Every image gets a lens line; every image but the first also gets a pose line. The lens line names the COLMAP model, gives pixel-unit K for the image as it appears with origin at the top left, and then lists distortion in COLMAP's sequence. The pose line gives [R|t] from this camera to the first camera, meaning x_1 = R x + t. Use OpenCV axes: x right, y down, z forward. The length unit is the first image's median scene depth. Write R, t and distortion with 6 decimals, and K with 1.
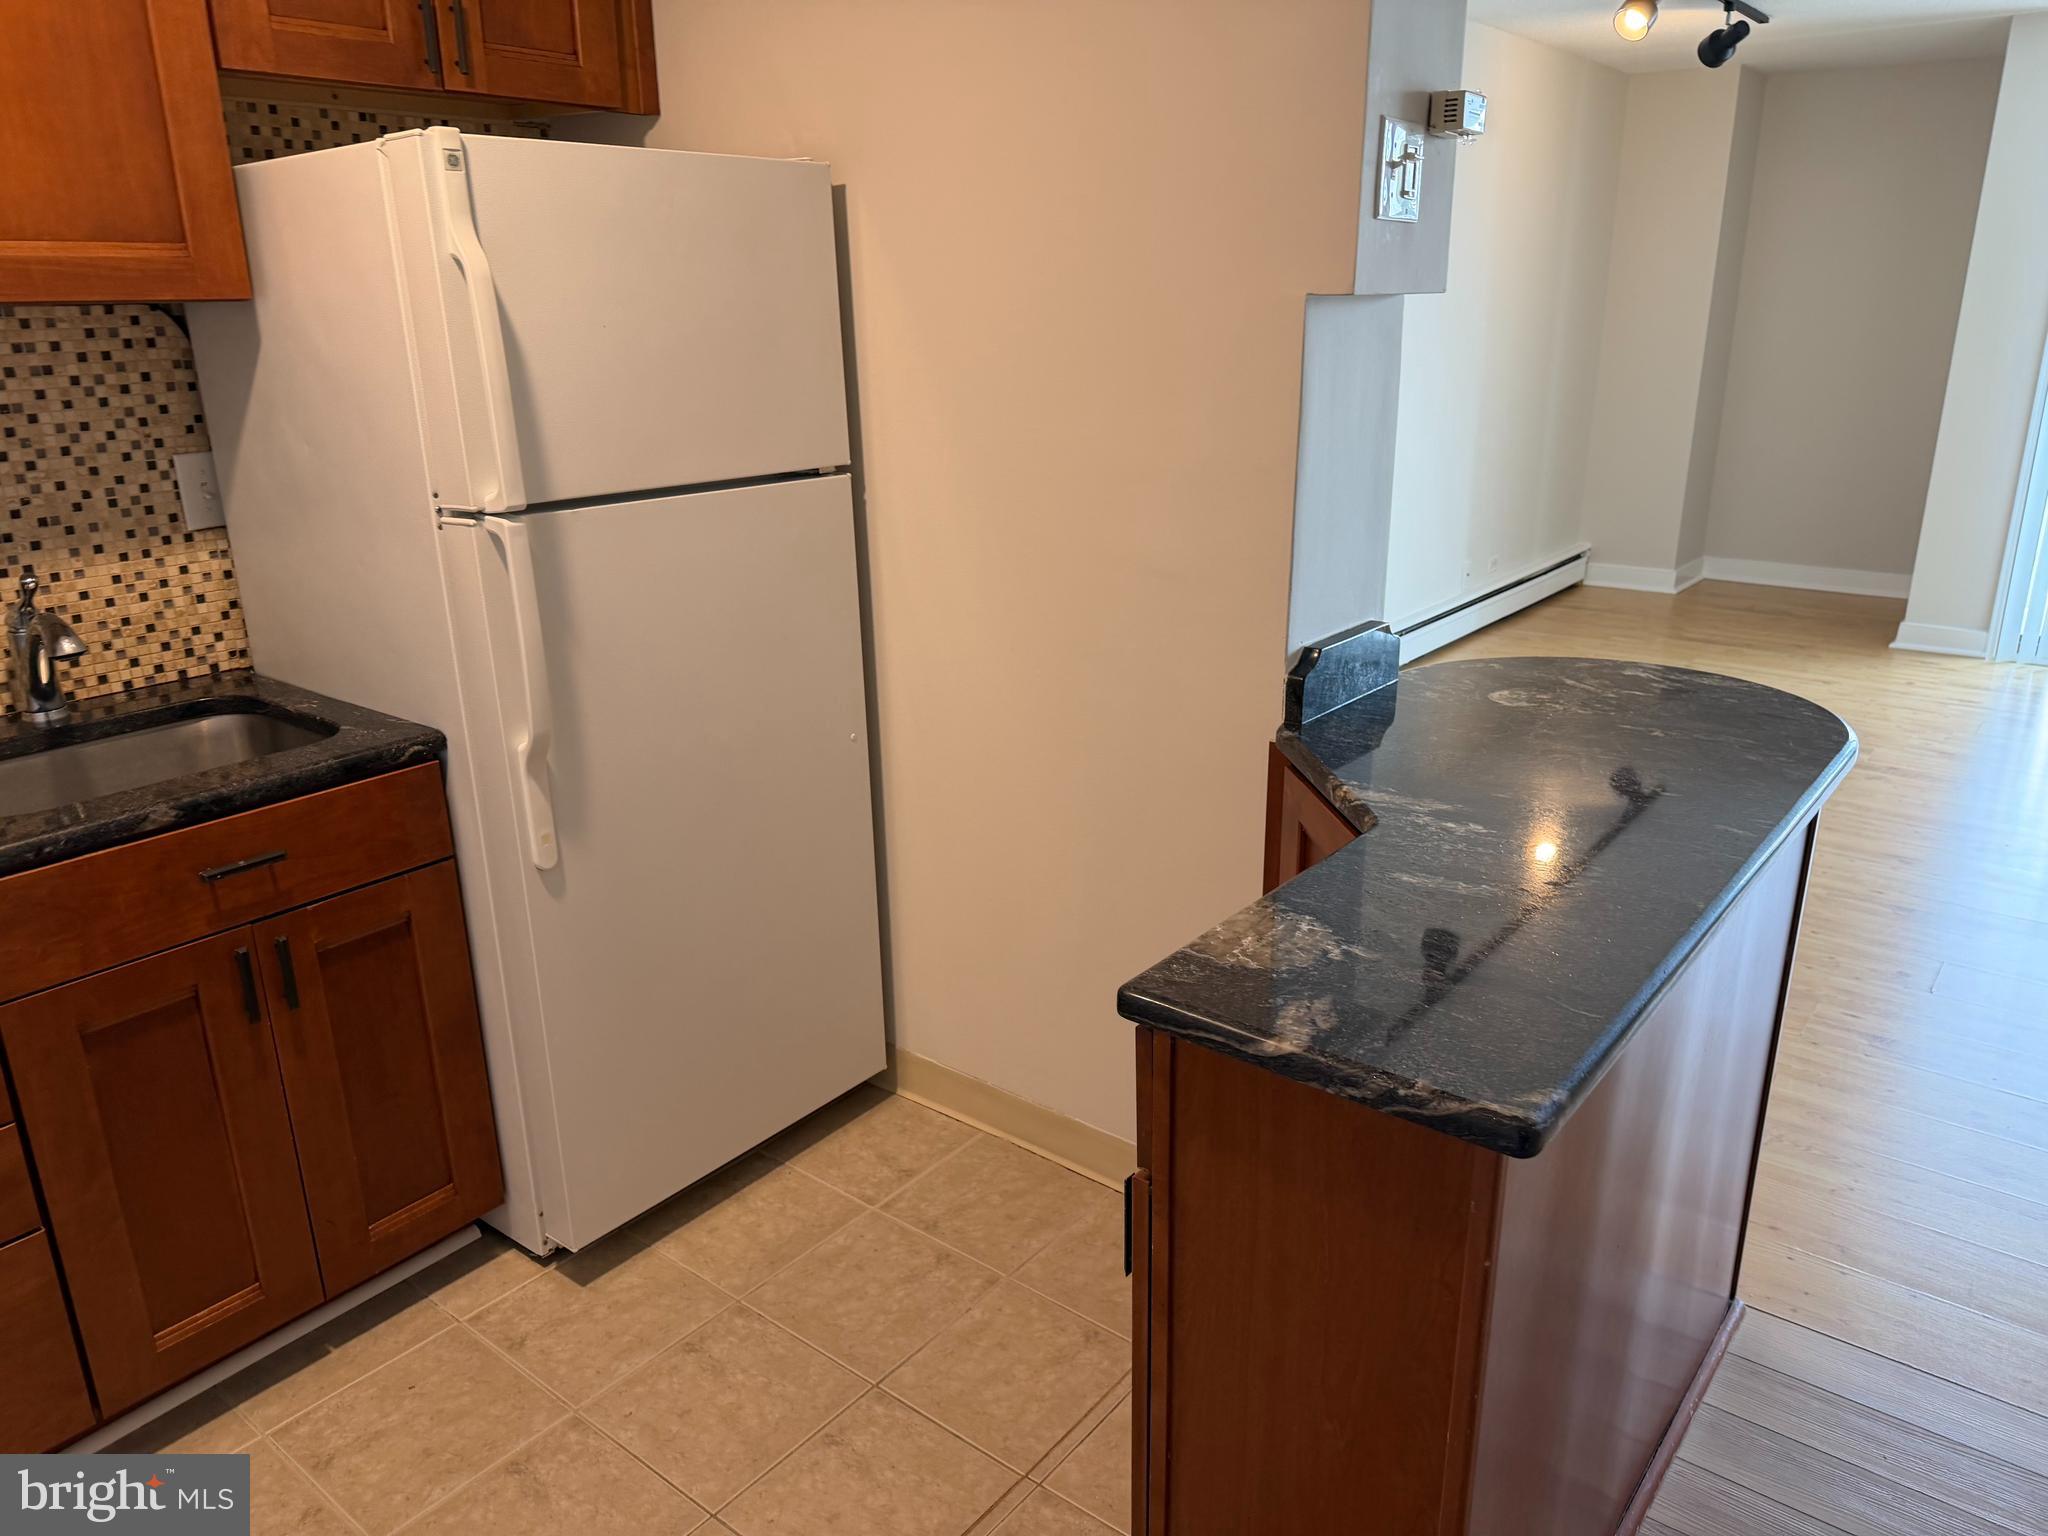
lens RADIAL K [[1425.7, 0, 1032.0], [0, 1425.7, 770.3], [0, 0, 1]] dist [0.035347, -0.059586]
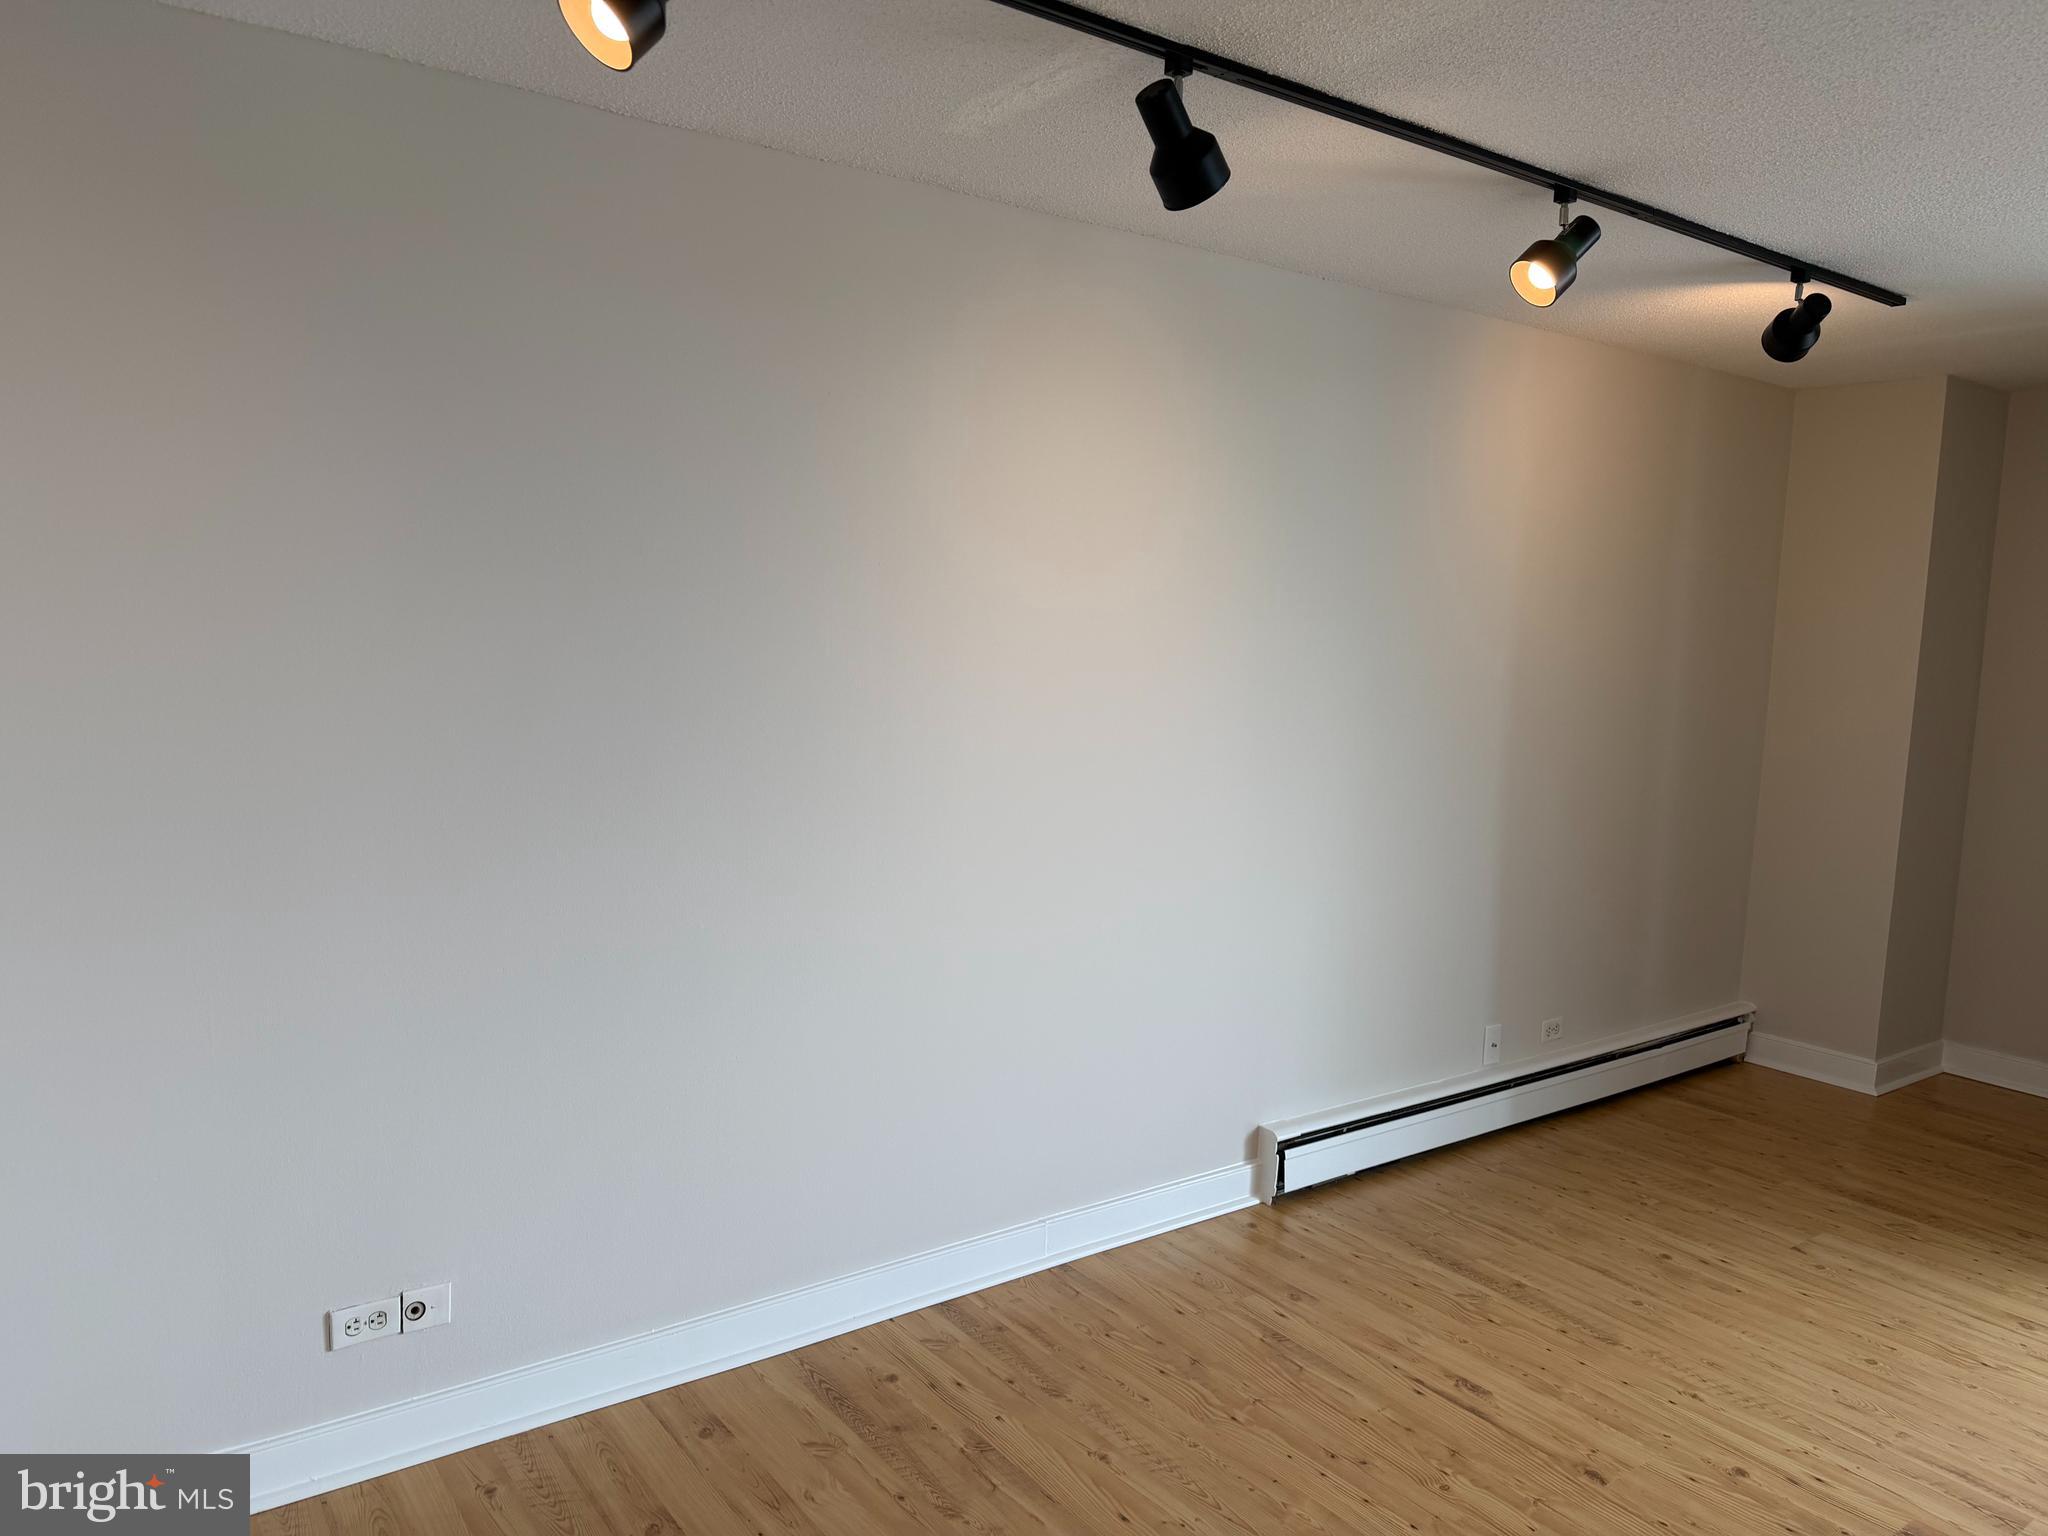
lens RADIAL K [[1425.7, 0, 1023.6], [0, 1425.7, 756.7], [0, 0, 1]] dist [0.035347, -0.059586]
pose [[0.962633, 0.069932, -0.261626, 0.302456], [-0.126682, 0.970147, -0.206799, -0.117392], [0.239354, 0.232214, 0.942755, 0.300799]]
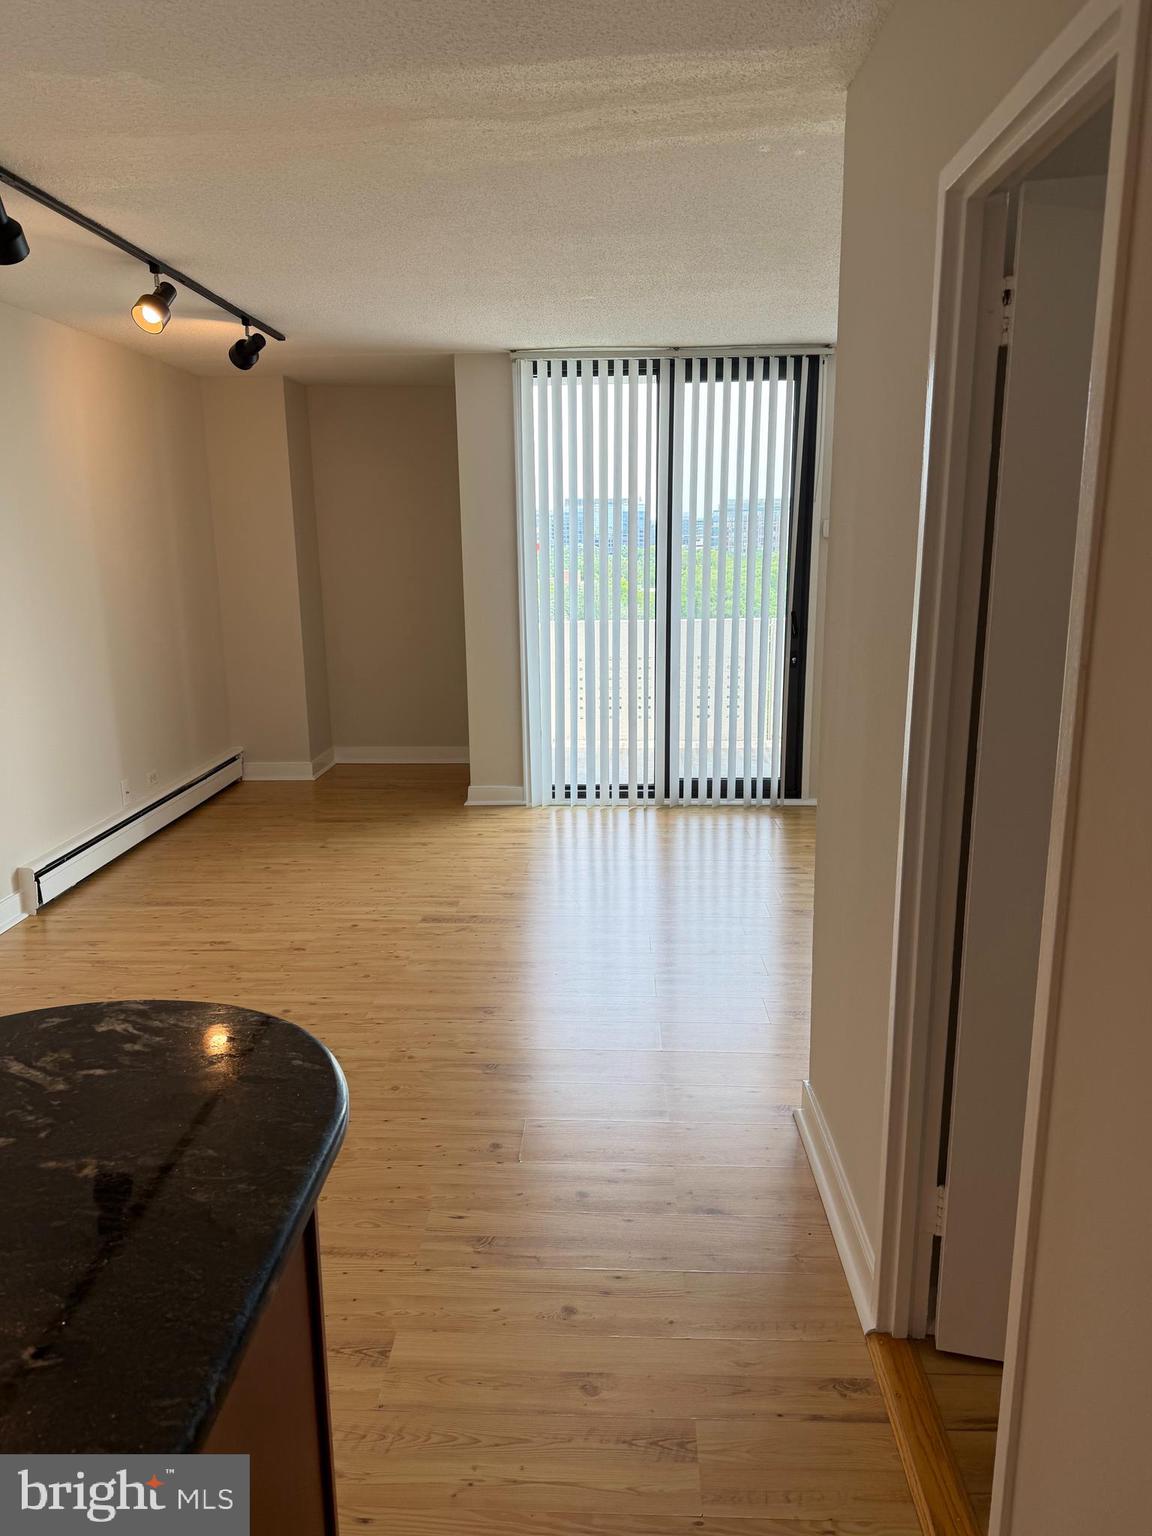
lens RADIAL K [[1069.2, 0, 583.5], [0, 1069.2, 769.0], [0, 0, 1]] dist [0.035347, -0.059586]
pose [[0.801908, -0.119379, 0.585399, 0.117690], [0.185368, 0.981194, -0.053834, -0.050795], [-0.567963, 0.151684, 0.808956, 0.133867]]
